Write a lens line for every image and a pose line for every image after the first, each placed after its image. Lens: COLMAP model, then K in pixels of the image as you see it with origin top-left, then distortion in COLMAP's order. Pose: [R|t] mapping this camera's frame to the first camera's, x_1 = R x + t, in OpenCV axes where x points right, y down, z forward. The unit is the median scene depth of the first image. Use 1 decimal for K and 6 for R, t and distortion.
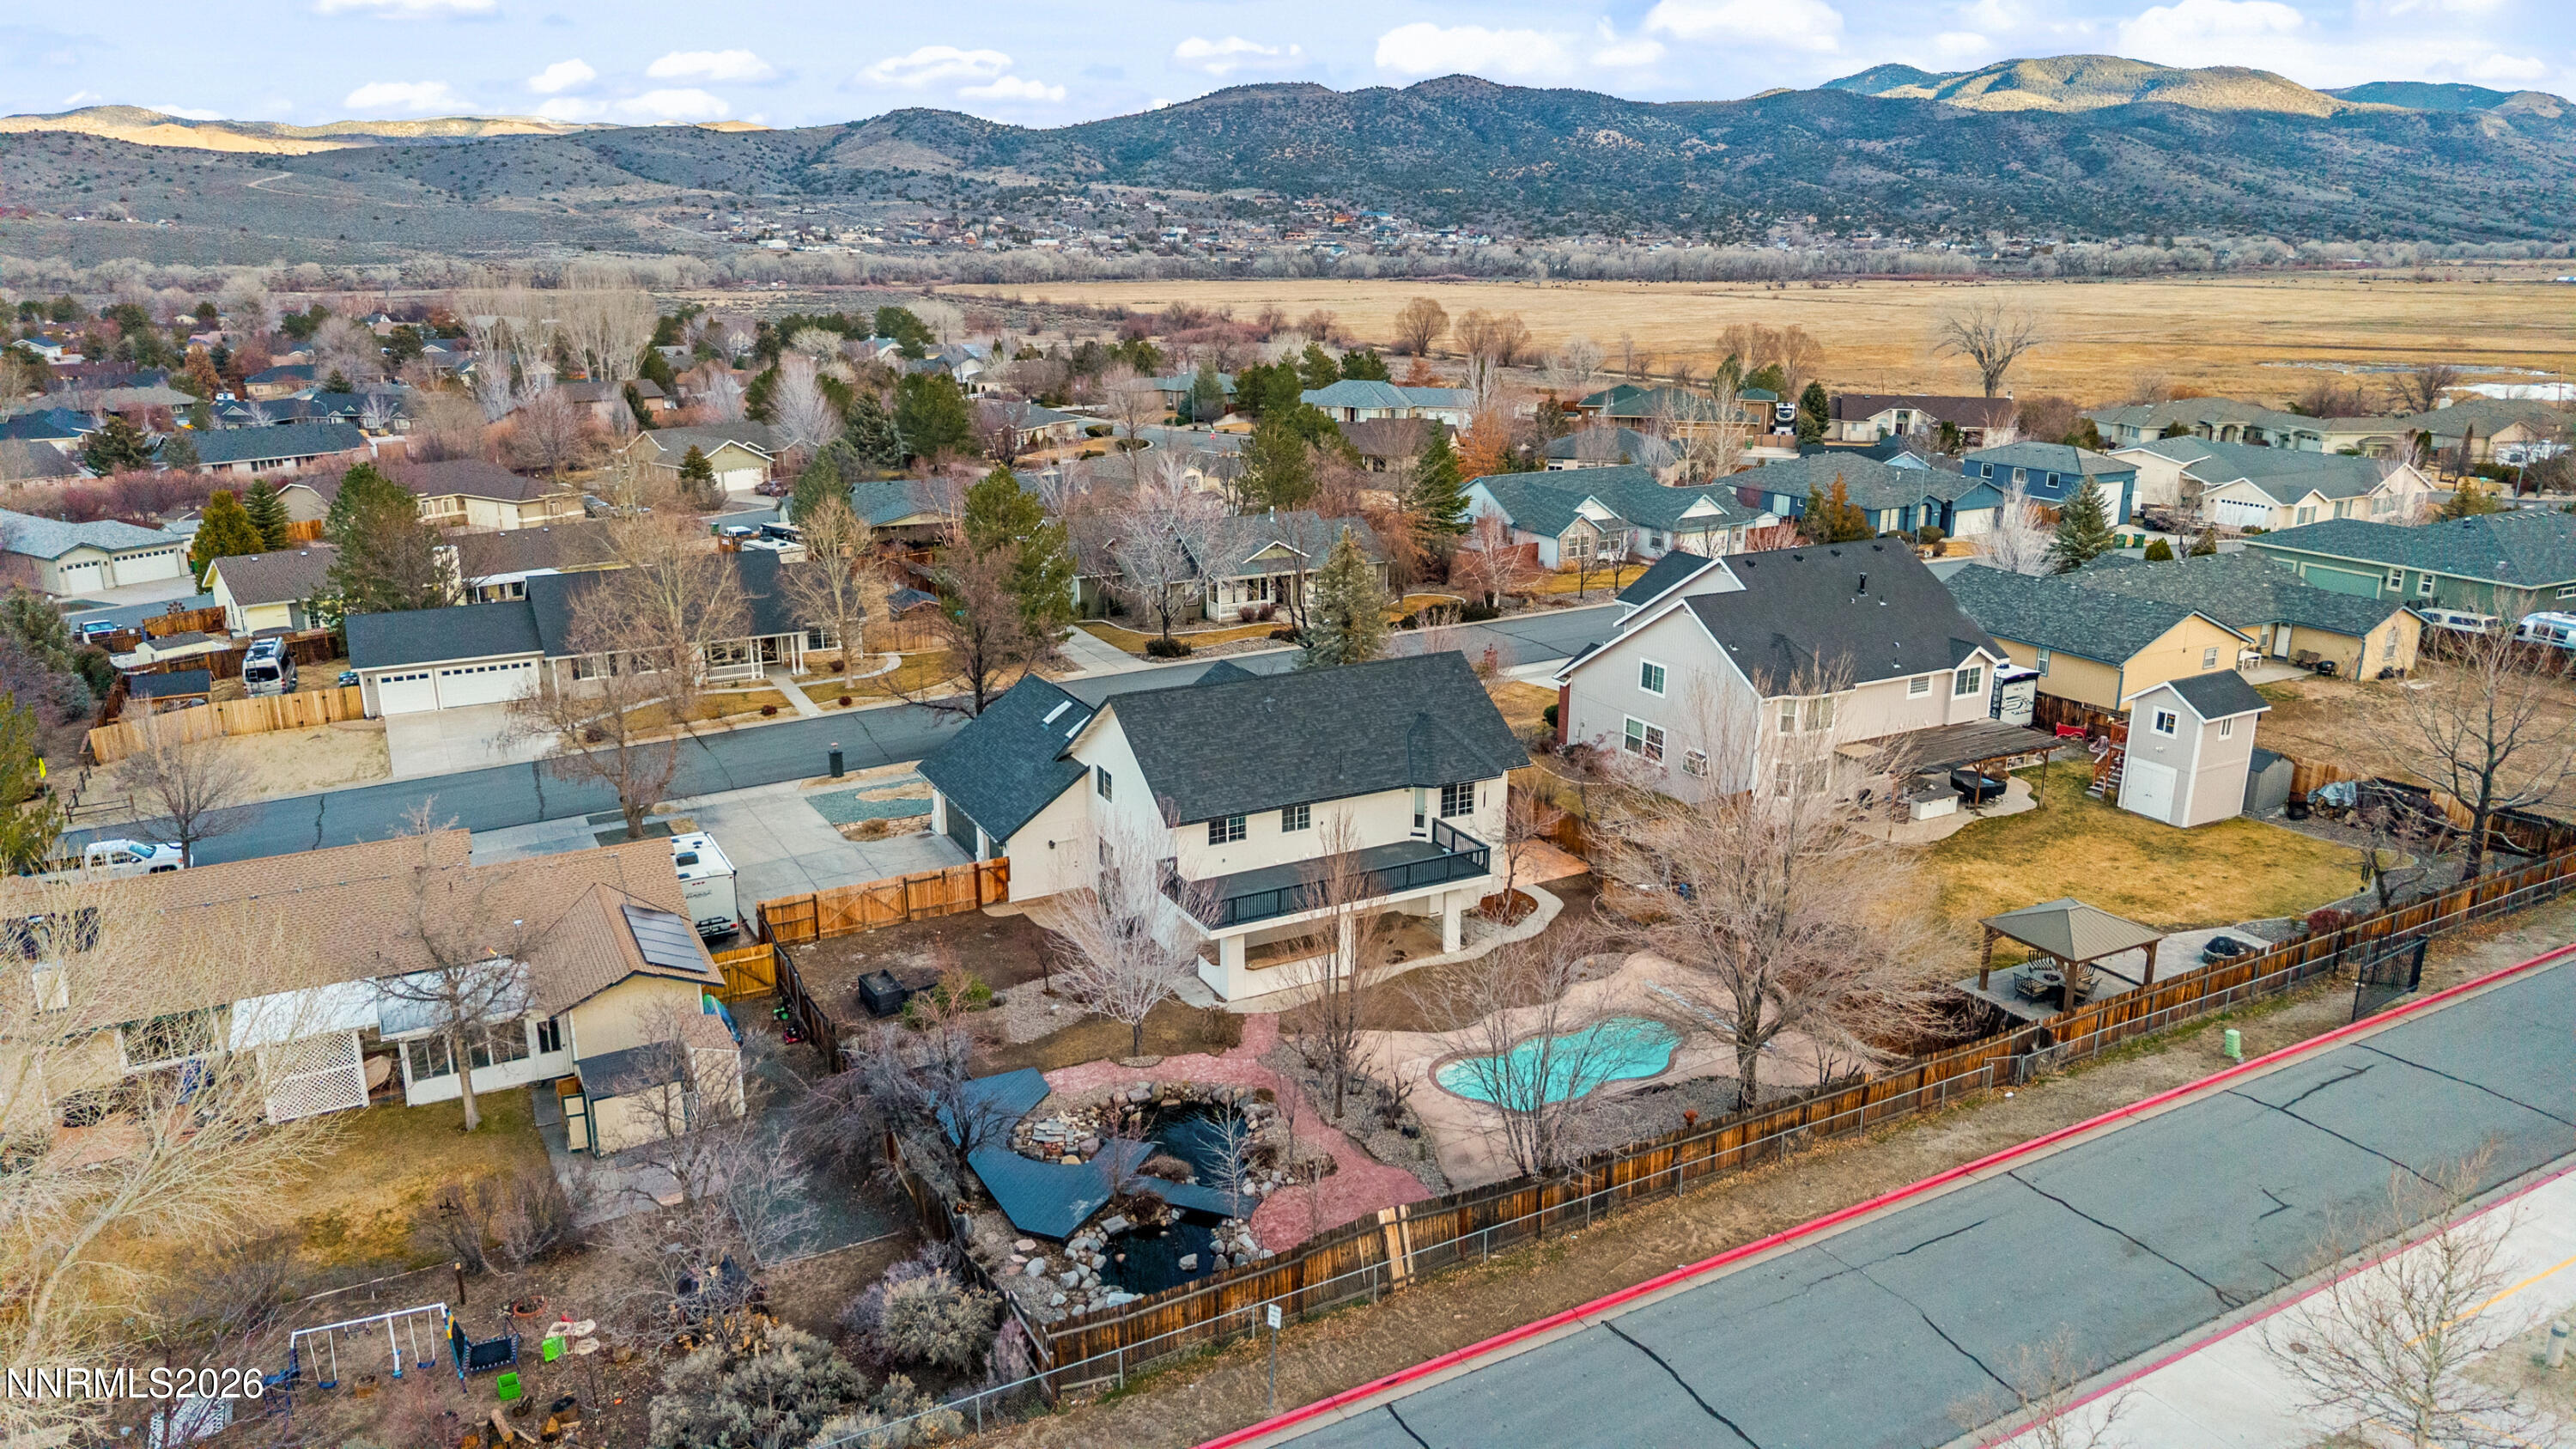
lens RADIAL K [[1692.4, 0, 1288.0], [0, 1692.4, 724.5], [0, 0, 1]] dist [0.024882, -0.021510]
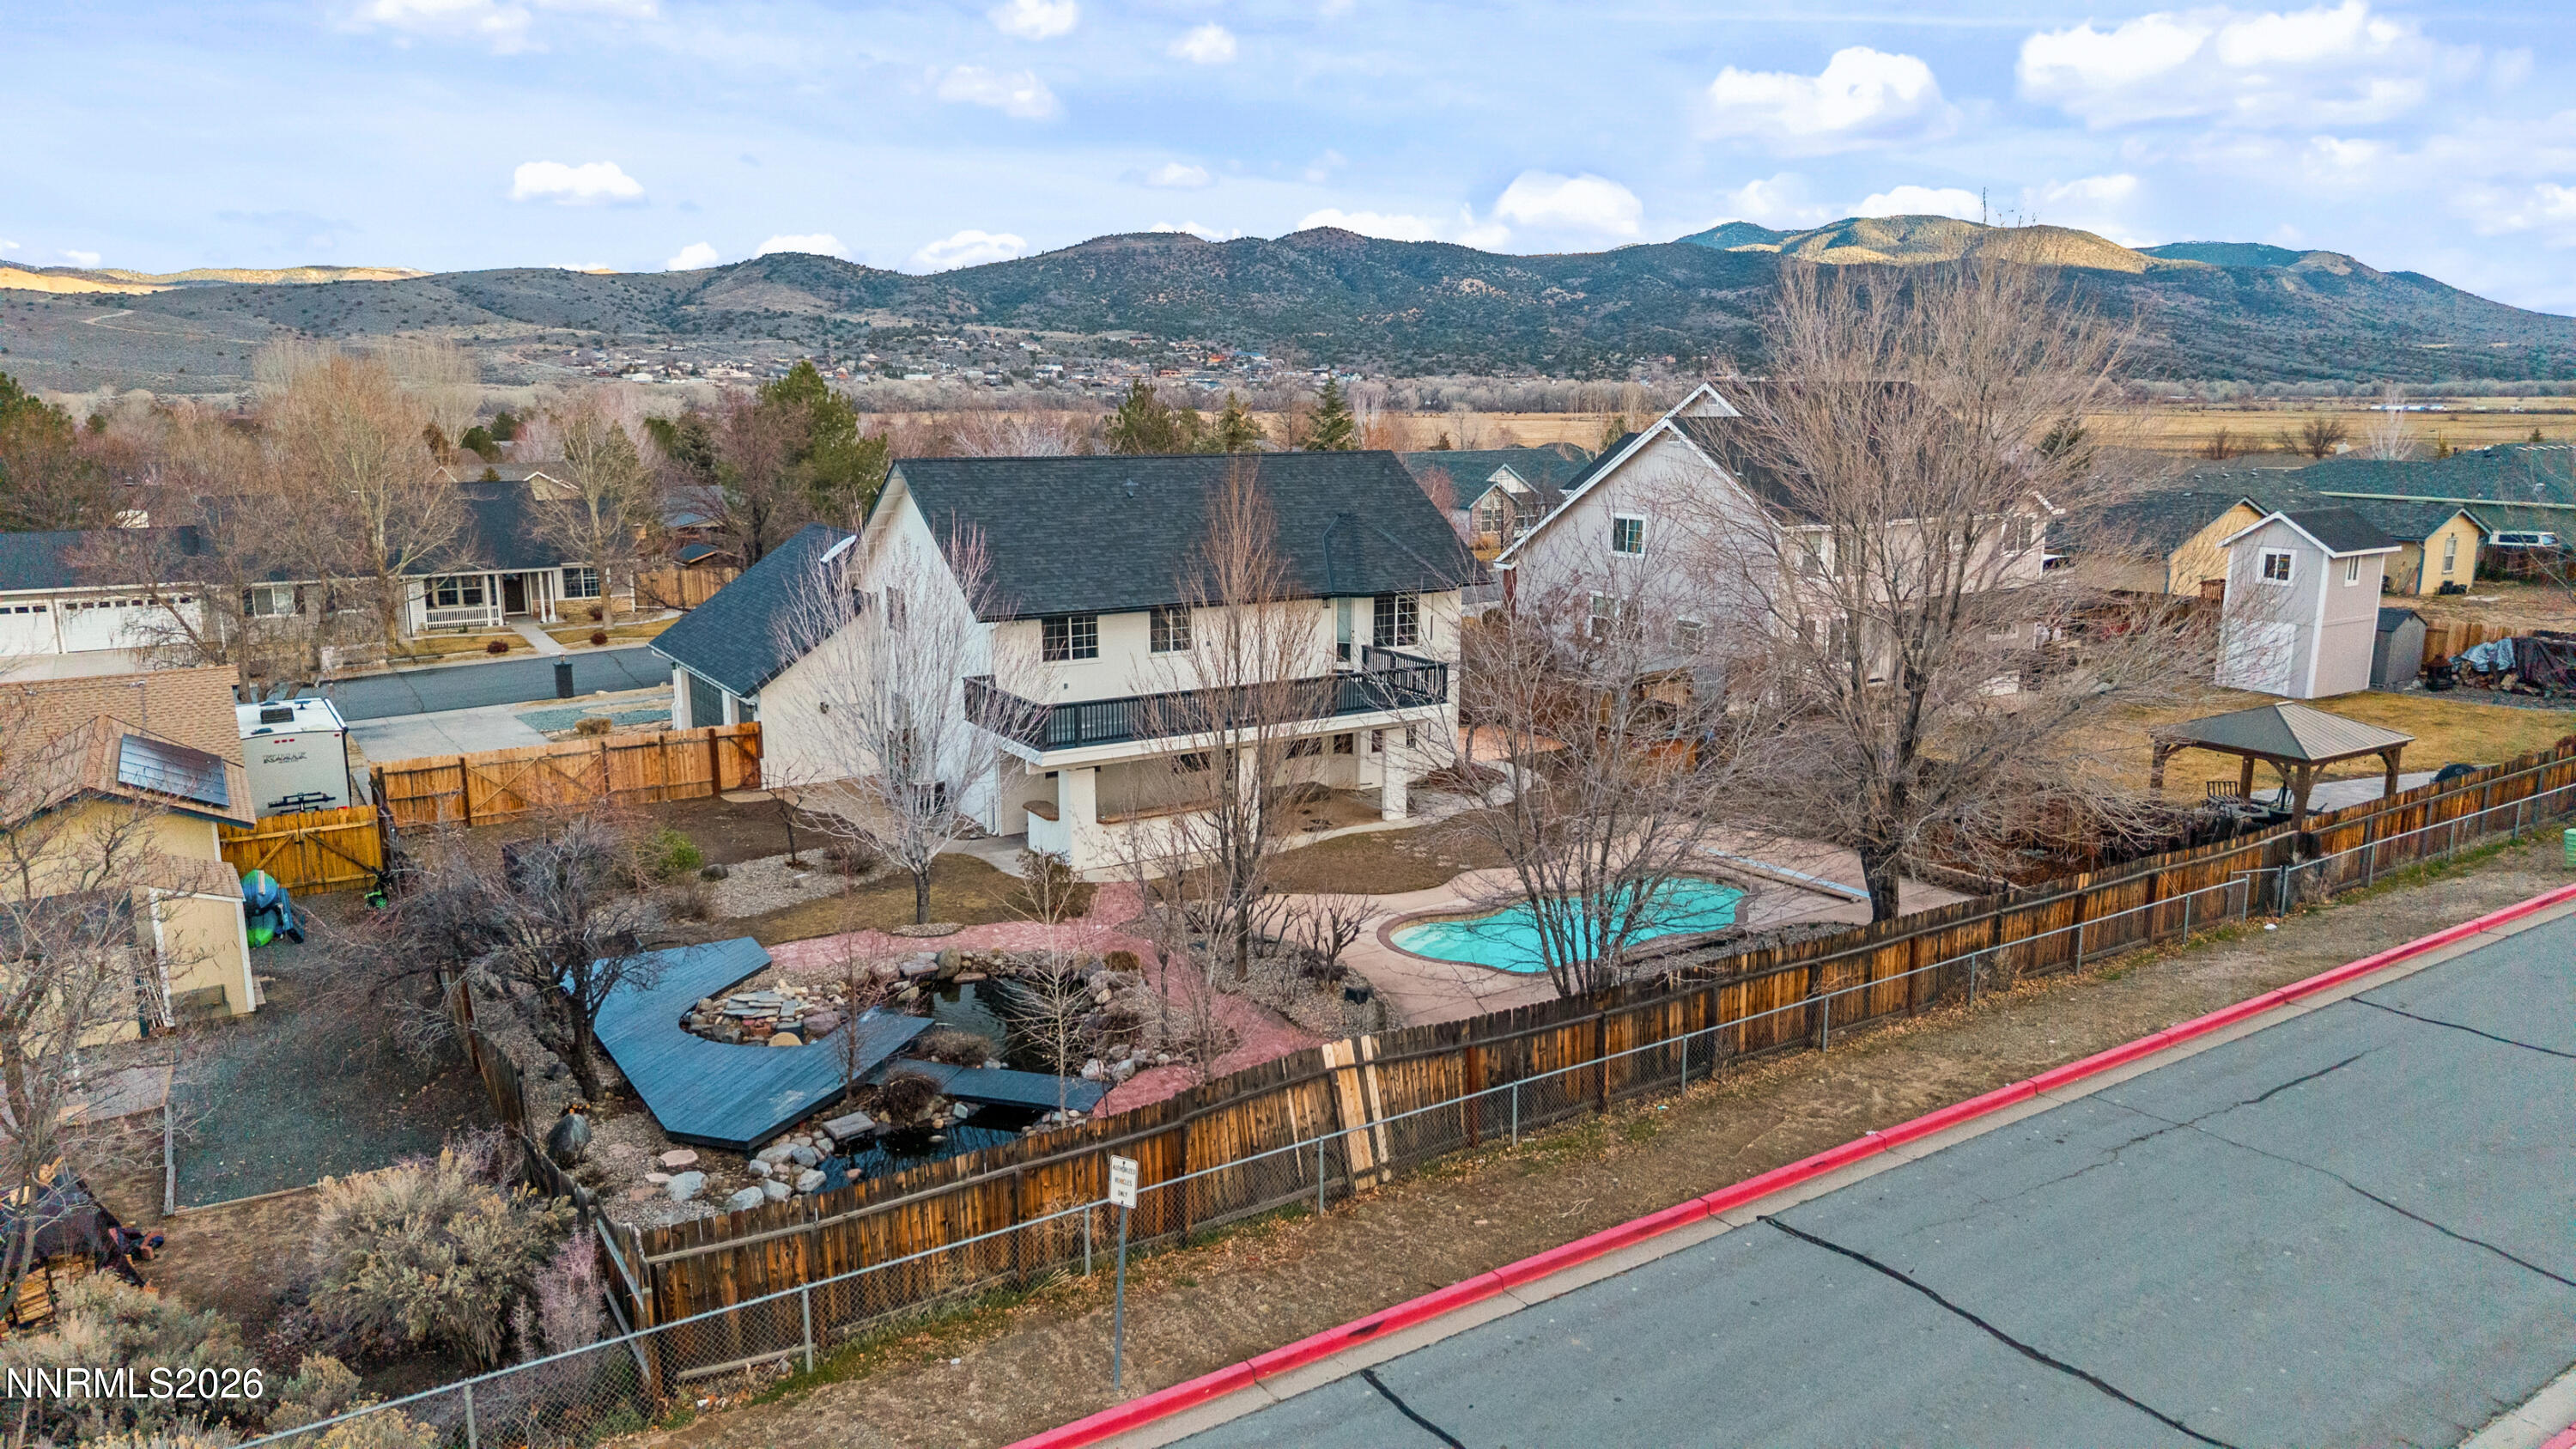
lens RADIAL K [[1692.4, 0, 1288.0], [0, 1692.4, 724.5], [0, 0, 1]] dist [0.024882, -0.021510]
pose [[0.997373, -0.011603, 0.071495, 0.002577], [0.017549, 0.996386, -0.083107, 0.126063], [-0.070272, 0.084144, 0.993973, 0.249545]]
